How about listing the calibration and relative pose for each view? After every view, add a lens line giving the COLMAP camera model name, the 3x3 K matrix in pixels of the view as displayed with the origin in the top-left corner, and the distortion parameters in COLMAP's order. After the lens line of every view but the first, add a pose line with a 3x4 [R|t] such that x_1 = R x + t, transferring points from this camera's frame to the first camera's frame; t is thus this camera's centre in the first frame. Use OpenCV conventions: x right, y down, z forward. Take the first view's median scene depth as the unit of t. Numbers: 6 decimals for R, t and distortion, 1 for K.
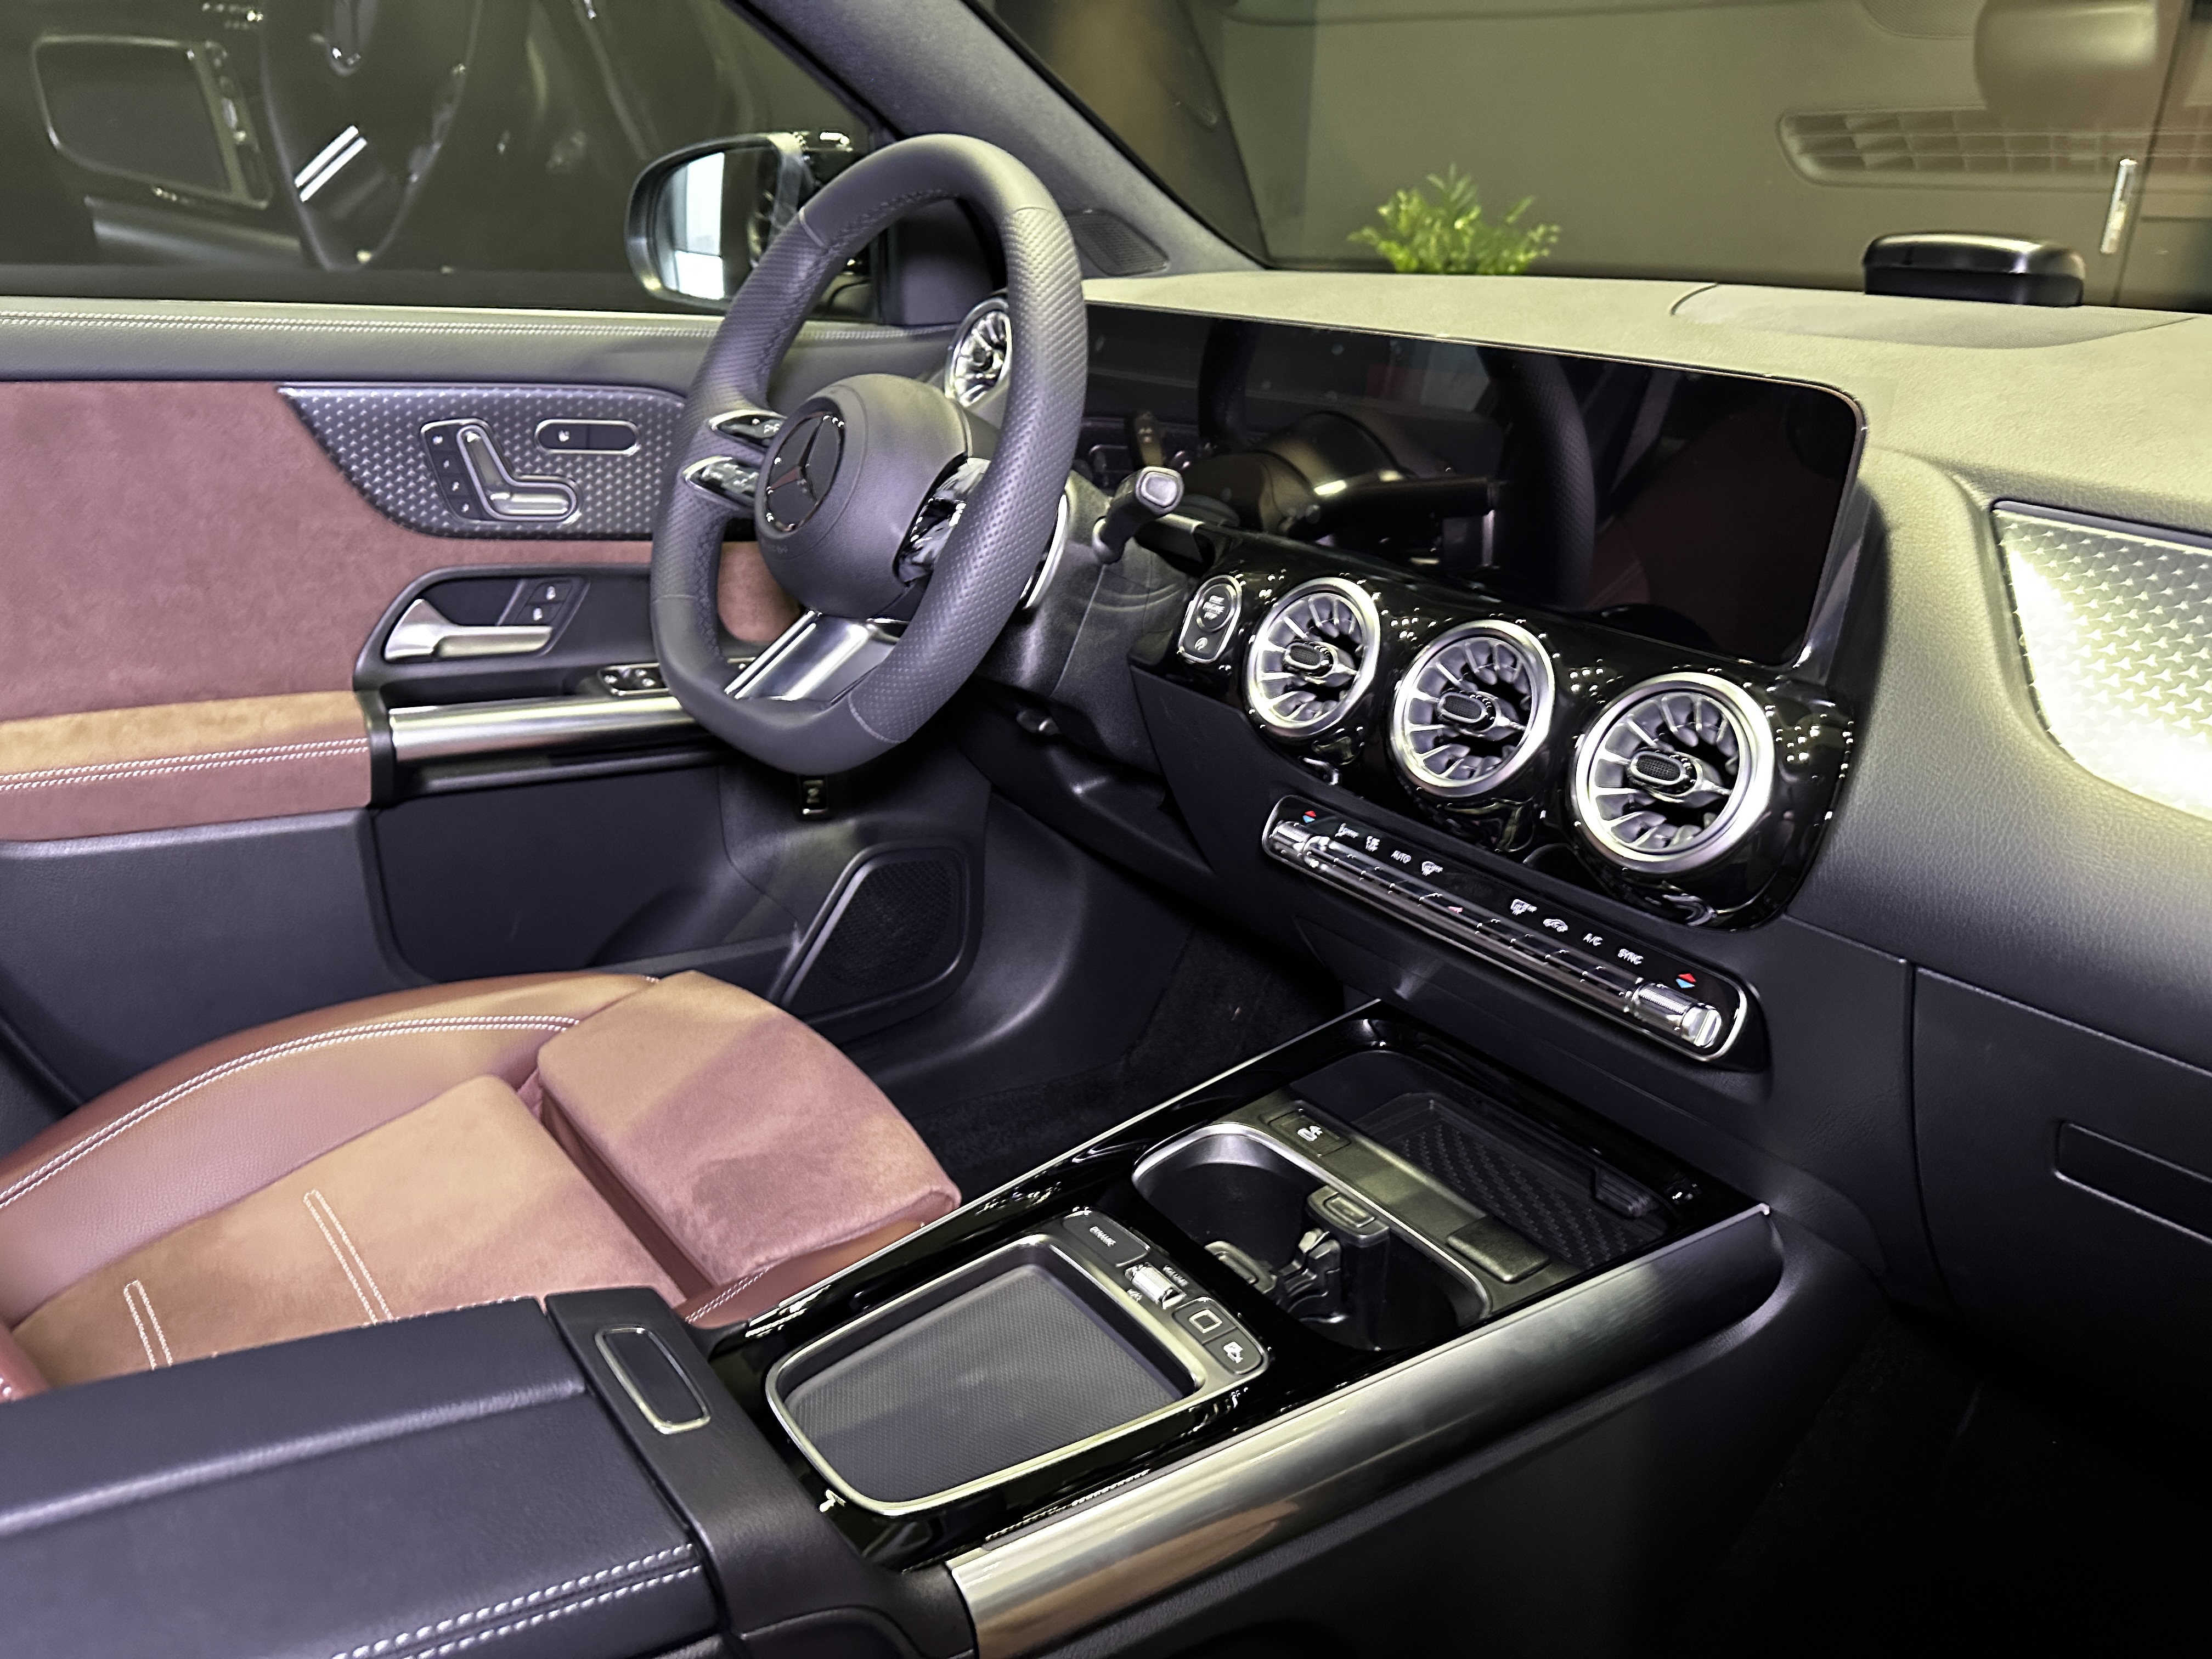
lens RADIAL K [[1551.9, 0, 1089.7], [0, 1551.9, 813.3], [0, 0, 1]] dist [0.081358, -0.126168]
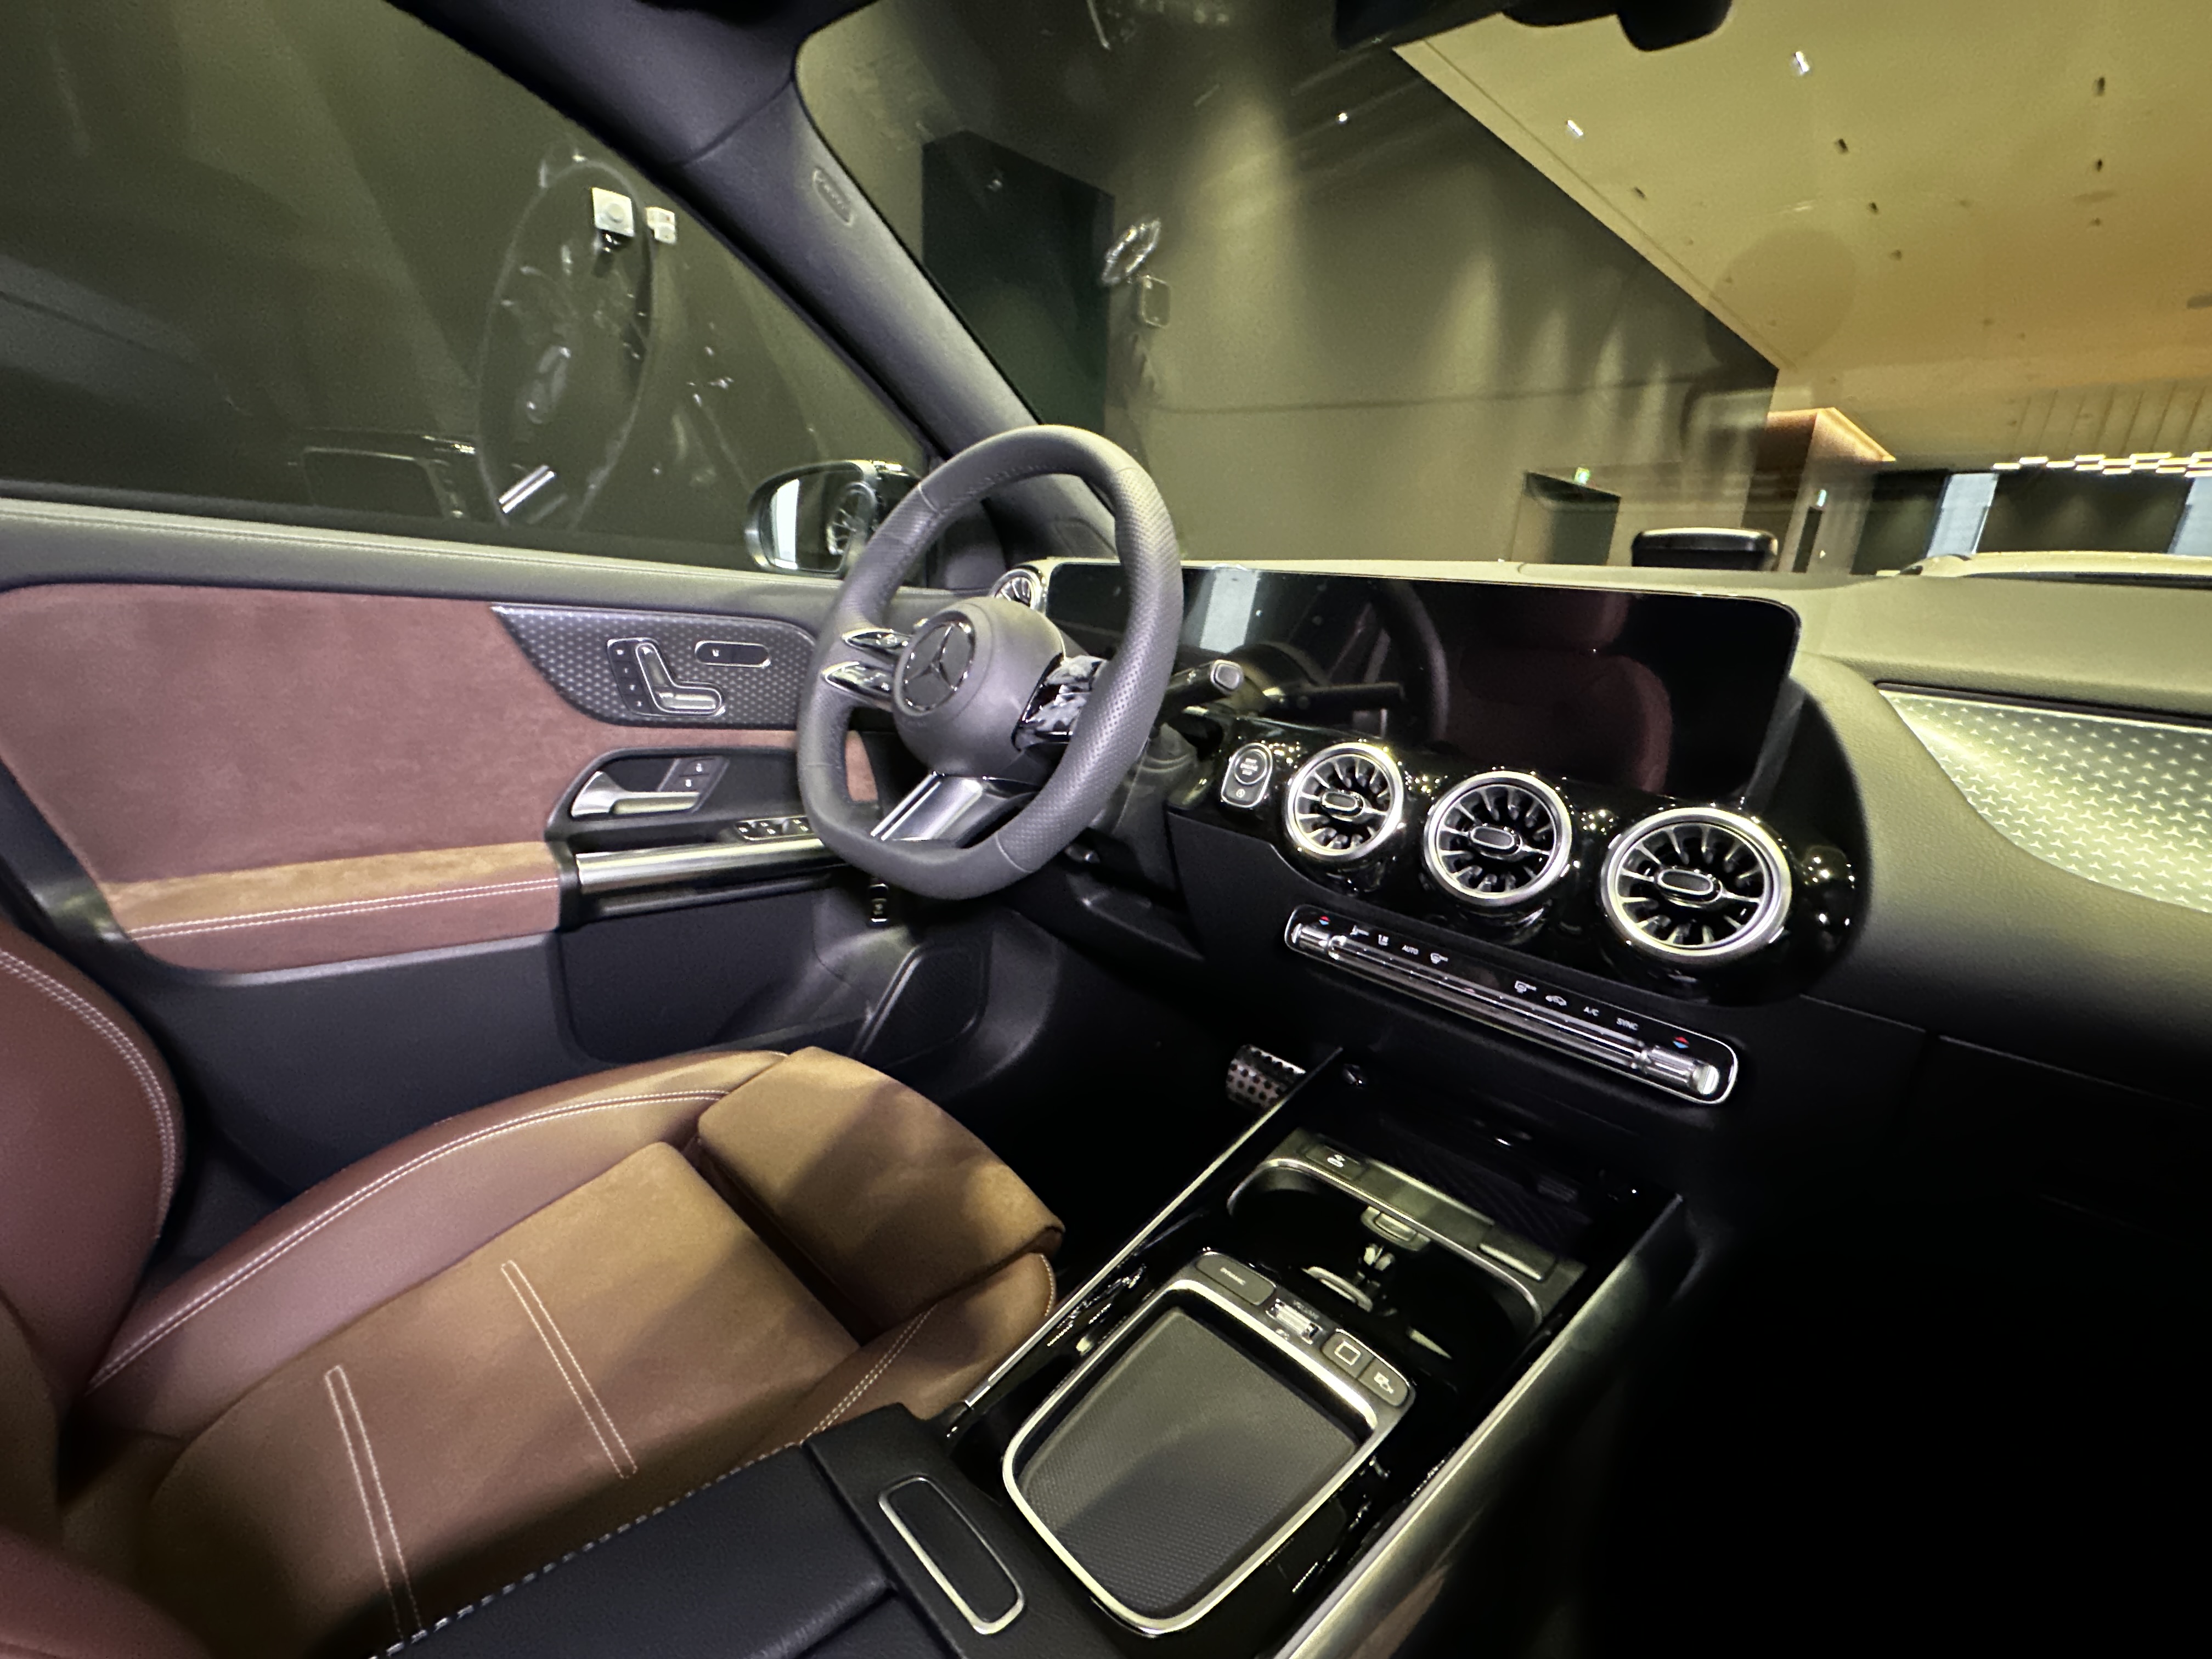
lens RADIAL K [[889.0, 0, 1123.3], [0, 889.0, 838.5], [0, 0, 1]] dist [-0.001191, -0.000406]
pose [[0.986196, -0.015381, 0.164869, -0.132086], [0.027740, 0.996951, -0.072928, -0.014477], [-0.163244, 0.076495, 0.983616, 0.220725]]
